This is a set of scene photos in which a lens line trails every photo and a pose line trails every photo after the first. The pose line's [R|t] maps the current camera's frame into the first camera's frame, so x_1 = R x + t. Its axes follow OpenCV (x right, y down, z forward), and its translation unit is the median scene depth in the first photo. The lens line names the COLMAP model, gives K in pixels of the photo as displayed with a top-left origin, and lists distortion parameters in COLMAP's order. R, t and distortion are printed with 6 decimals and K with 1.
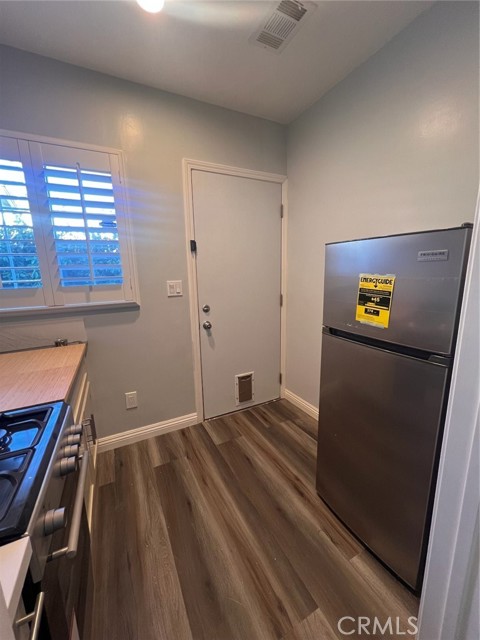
lens RADIAL K [[254.8, 0, 239.8], [0, 254.8, 319.8], [0, 0, 1]] dist [0.000955, 0.000157]
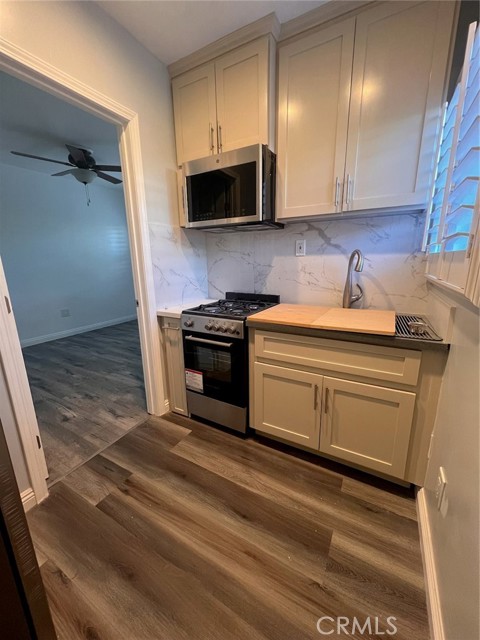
lens RADIAL K [[254.8, 0, 240.7], [0, 254.8, 319.1], [0, 0, 1]] dist [0.000955, 0.000157]
pose [[-0.830576, 0.161955, -0.532836, 0.160231], [-0.068993, 0.919486, 0.387021, -0.217389], [0.552616, 0.358212, -0.752529, 1.431243]]
